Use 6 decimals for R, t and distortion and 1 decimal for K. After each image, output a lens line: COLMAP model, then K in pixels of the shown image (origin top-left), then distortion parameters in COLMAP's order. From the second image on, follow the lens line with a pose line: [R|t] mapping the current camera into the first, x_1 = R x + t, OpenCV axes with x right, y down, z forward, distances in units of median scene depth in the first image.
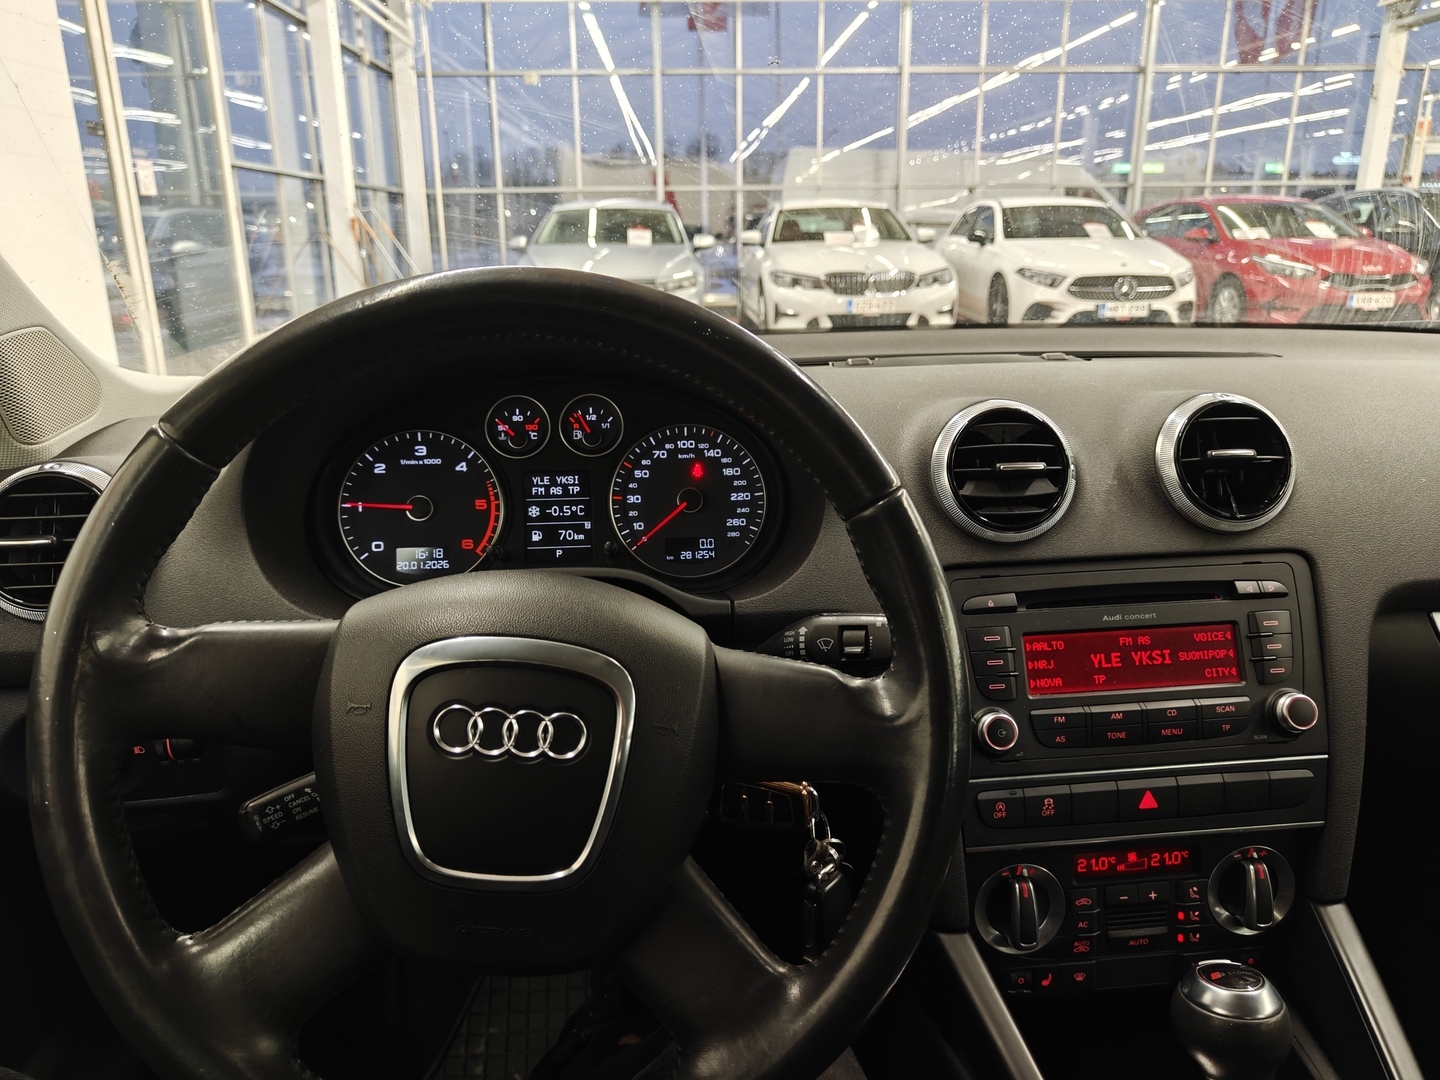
lens RADIAL K [[1001.3, 0, 720.0], [0, 1001.3, 540.0], [0, 0, 1]] dist [0.000487, 0.002934]
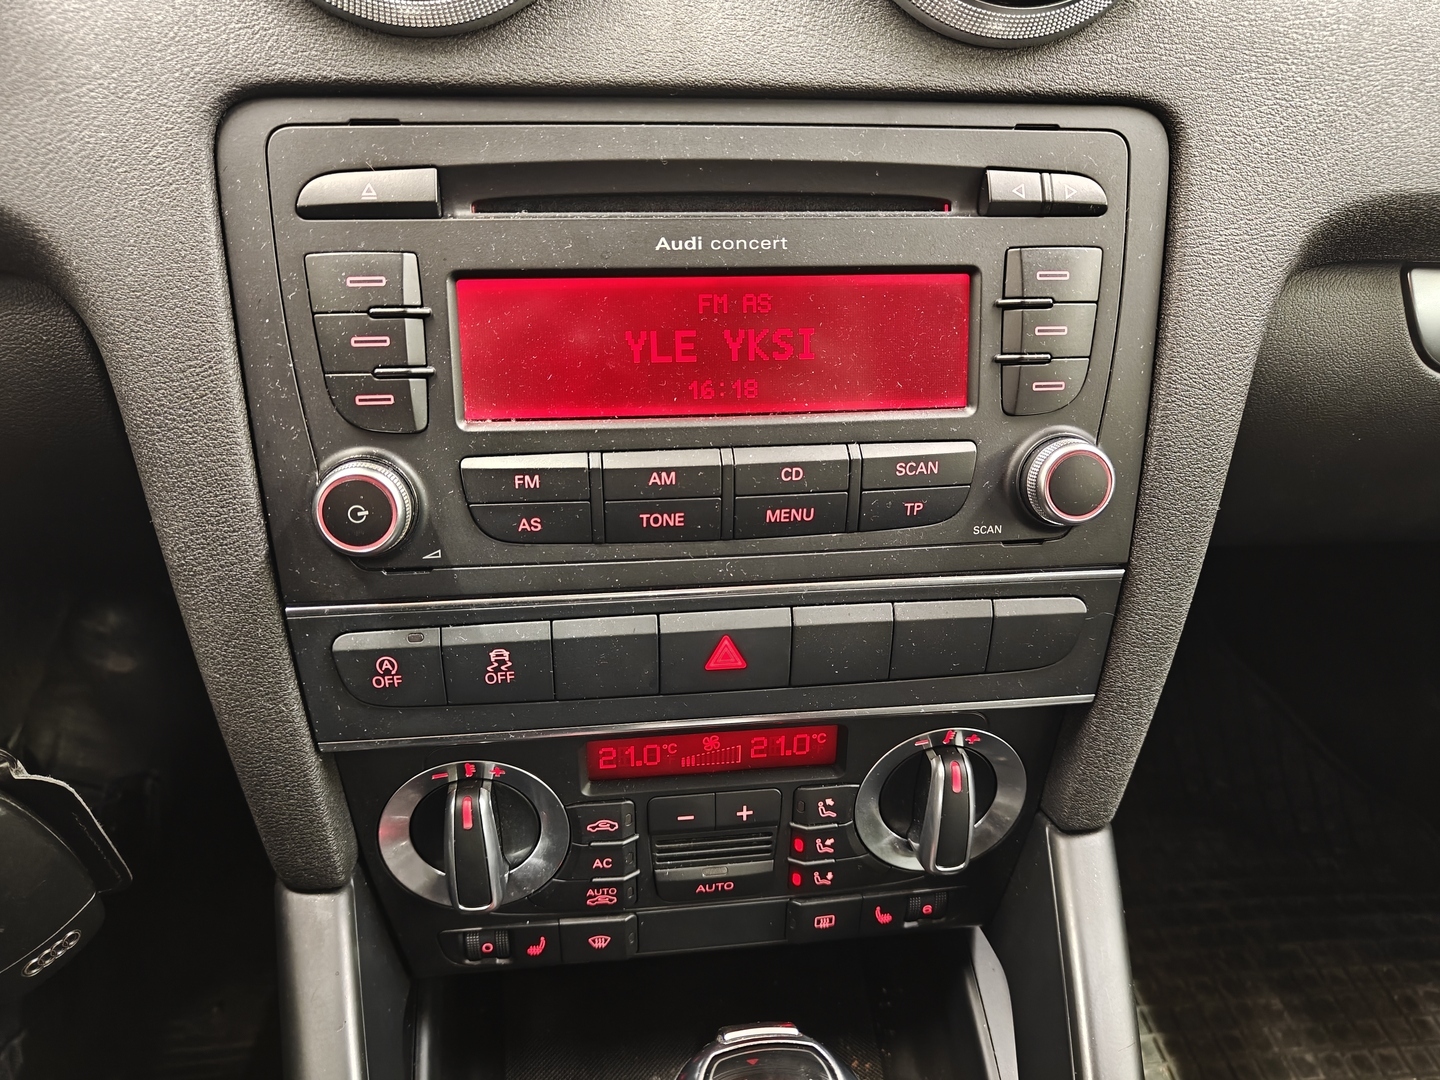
lens RADIAL K [[1113.6, 0, 720.0], [0, 1113.6, 540.0], [0, 0, 1]] dist [0.001482, 0.001254]
pose [[0.996497, 0.030524, 0.077858, 0.376611], [-0.055143, 0.939769, 0.337333, 0.036286], [-0.062871, -0.340445, 0.938160, 0.526411]]
